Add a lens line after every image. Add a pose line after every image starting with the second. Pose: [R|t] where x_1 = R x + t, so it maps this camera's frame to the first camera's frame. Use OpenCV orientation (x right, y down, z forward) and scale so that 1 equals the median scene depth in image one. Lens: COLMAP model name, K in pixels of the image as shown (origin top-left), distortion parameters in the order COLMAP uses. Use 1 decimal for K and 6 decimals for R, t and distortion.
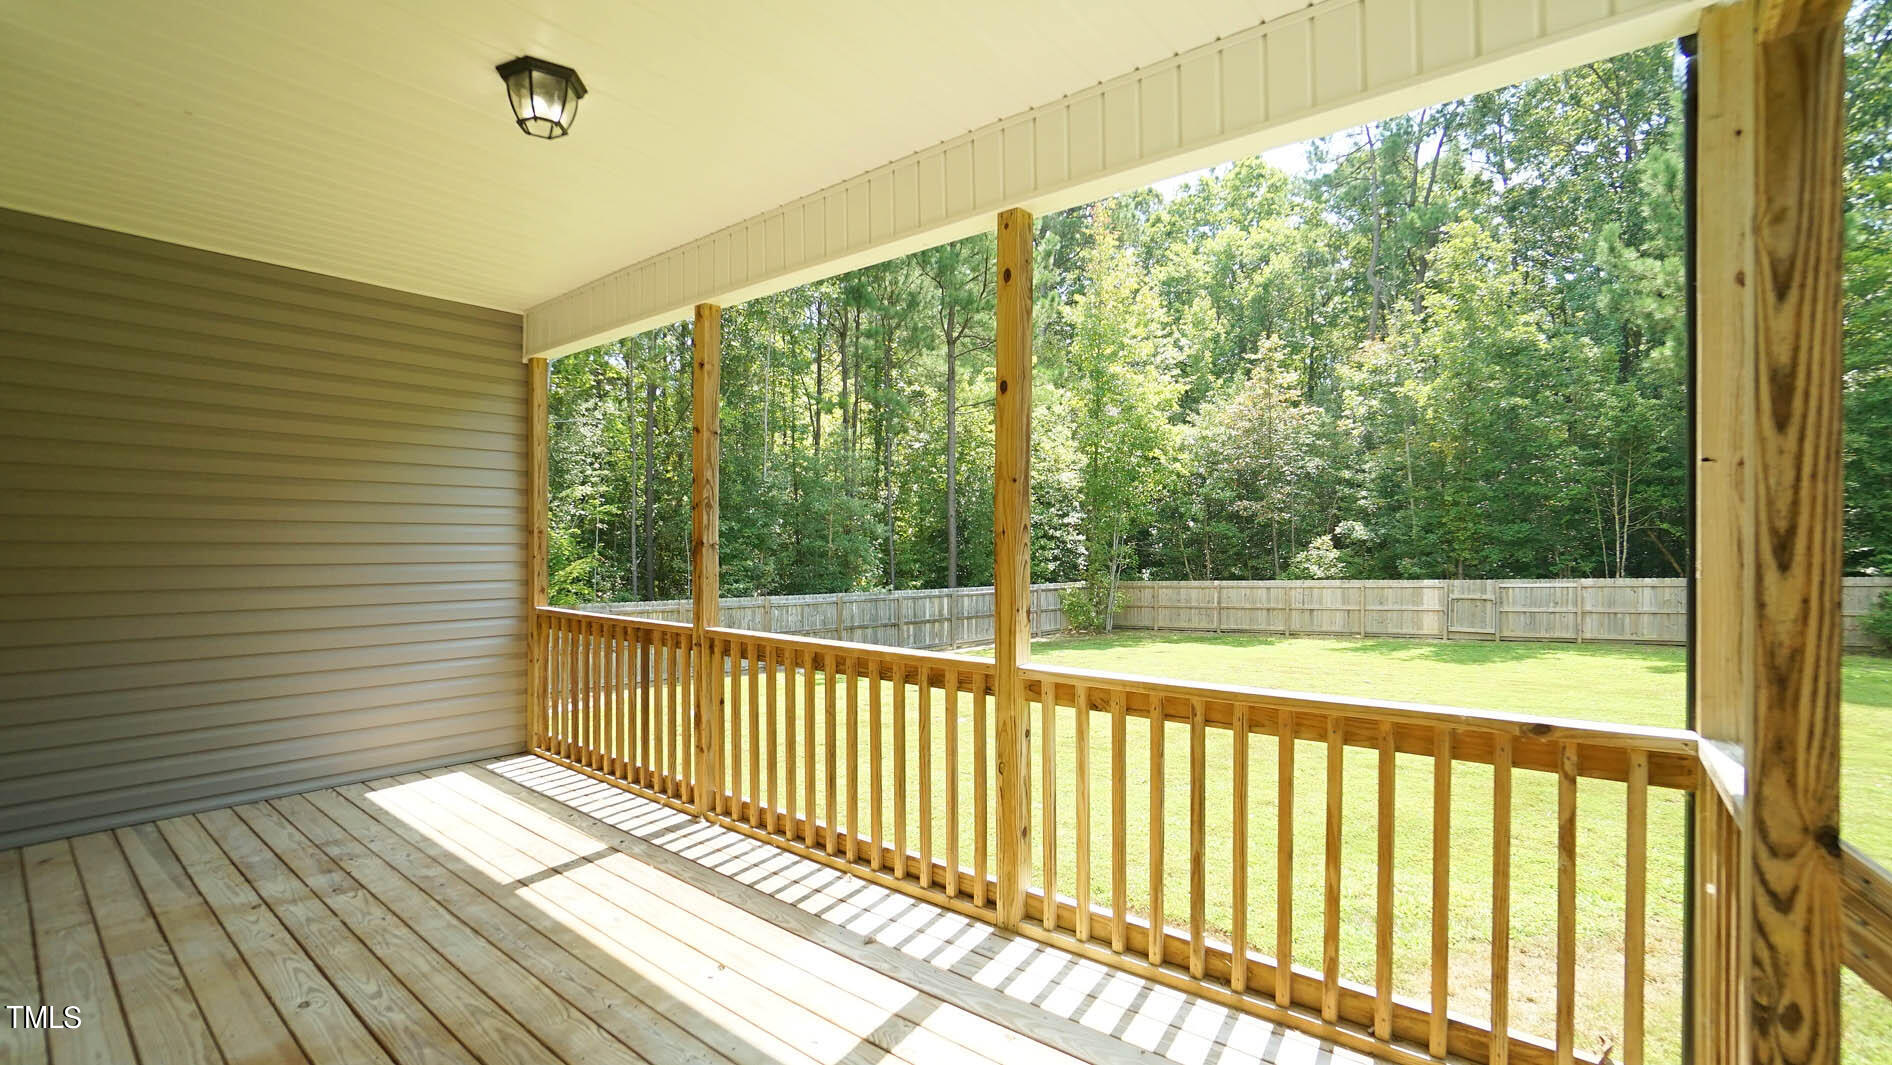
lens RADIAL K [[830.4, 0, 936.0], [0, 830.4, 539.4], [0, 0, 1]] dist [-0.068985, 0.027045]
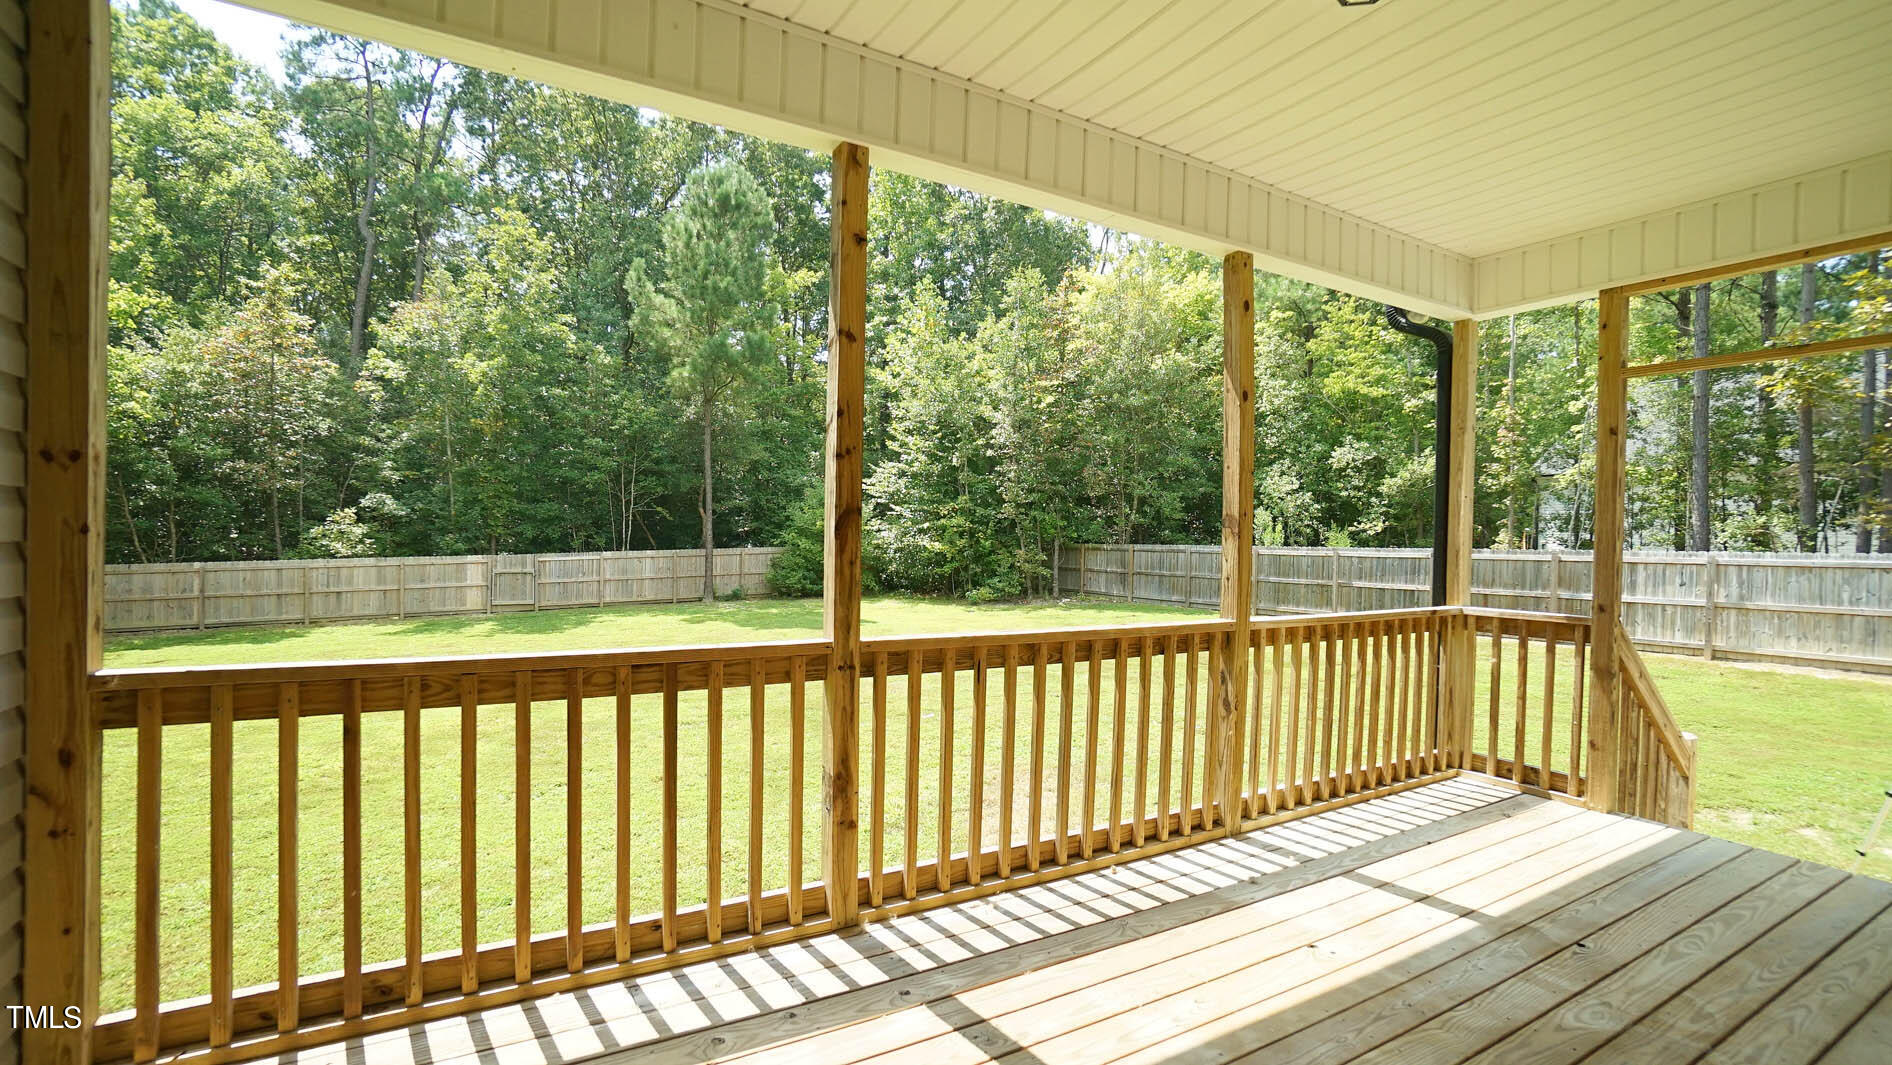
lens RADIAL K [[830.4, 0, 936.0], [0, 830.4, 539.4], [0, 0, 1]] dist [-0.068985, 0.027045]
pose [[0.355940, -0.004016, 0.934500, -0.137584], [-0.024172, 0.999617, 0.013502, 0.002399], [-0.934196, -0.027395, 0.355707, 0.110796]]
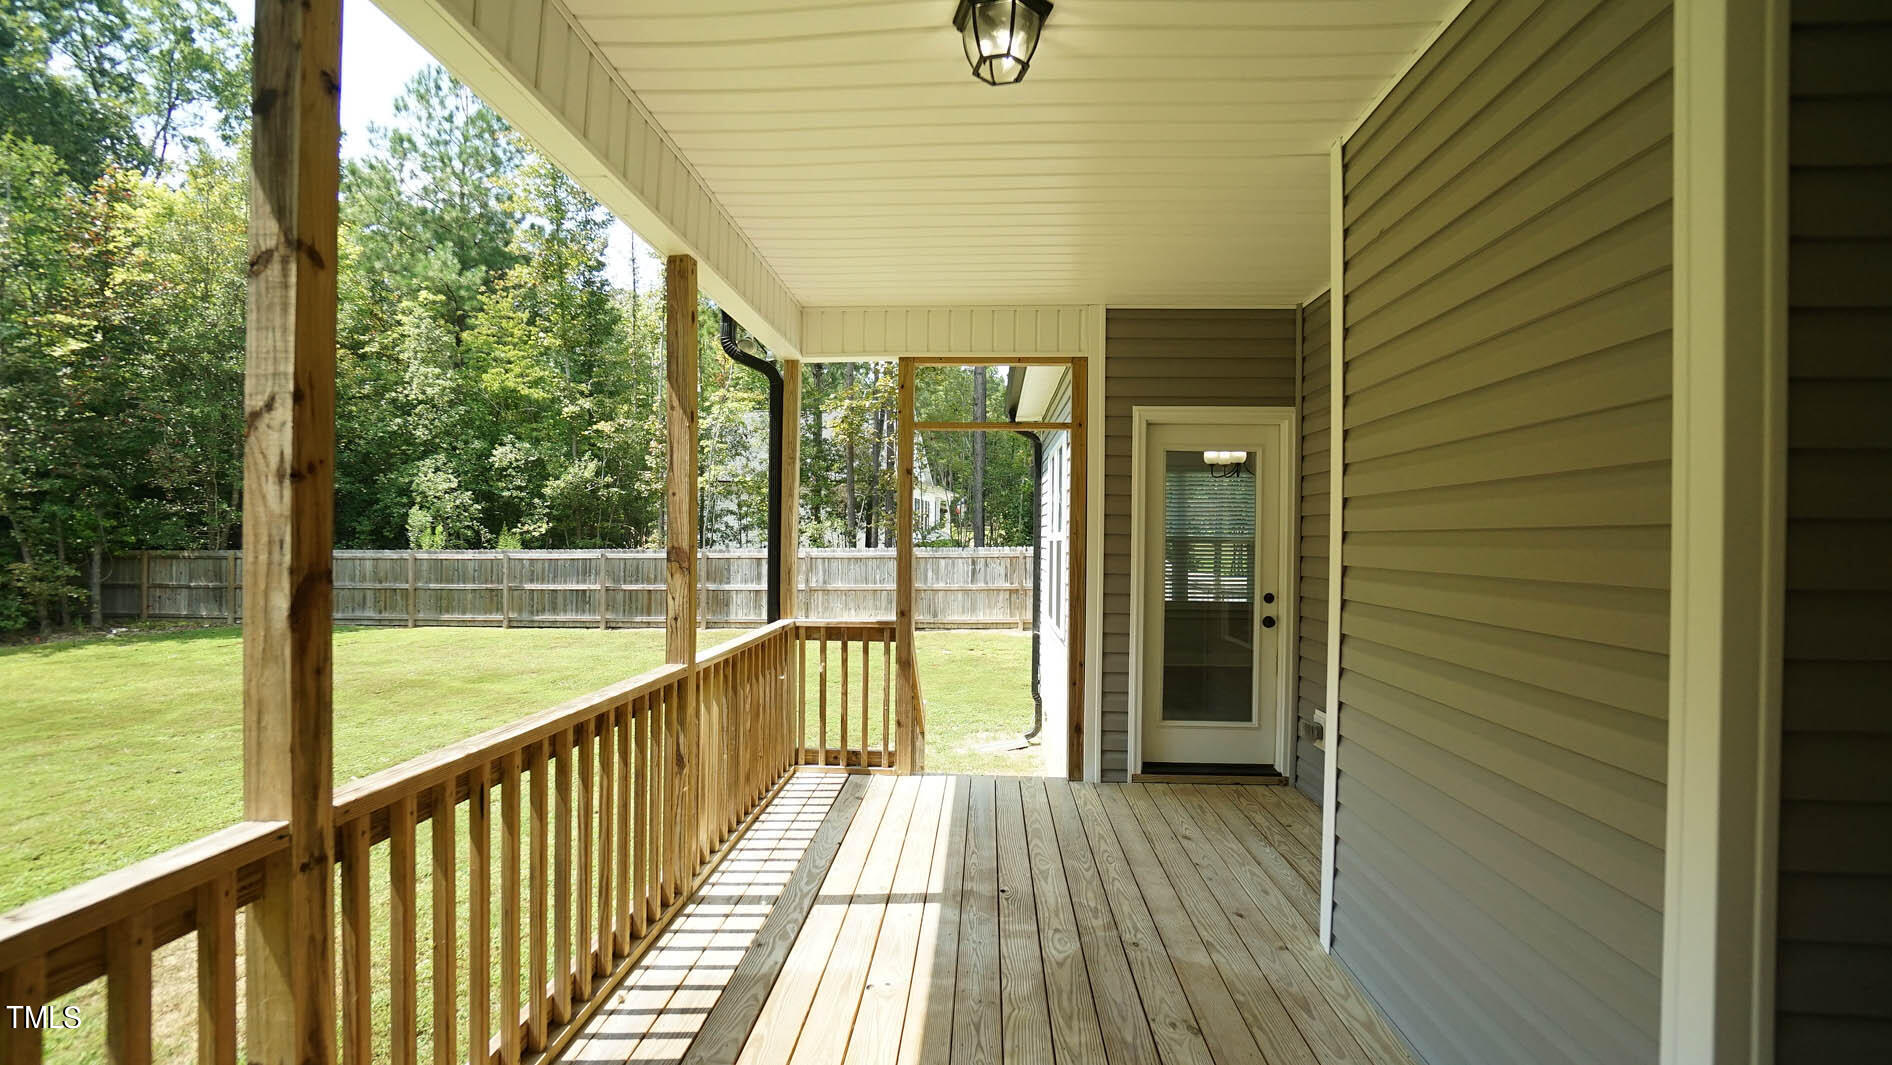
lens RADIAL K [[830.4, 0, 936.0], [0, 830.4, 539.4], [0, 0, 1]] dist [-0.068985, 0.027045]
pose [[-0.584110, -0.005989, 0.811653, -0.114093], [-0.015004, 0.999882, -0.003420, -0.002402], [-0.811536, -0.014176, -0.584130, 0.154960]]
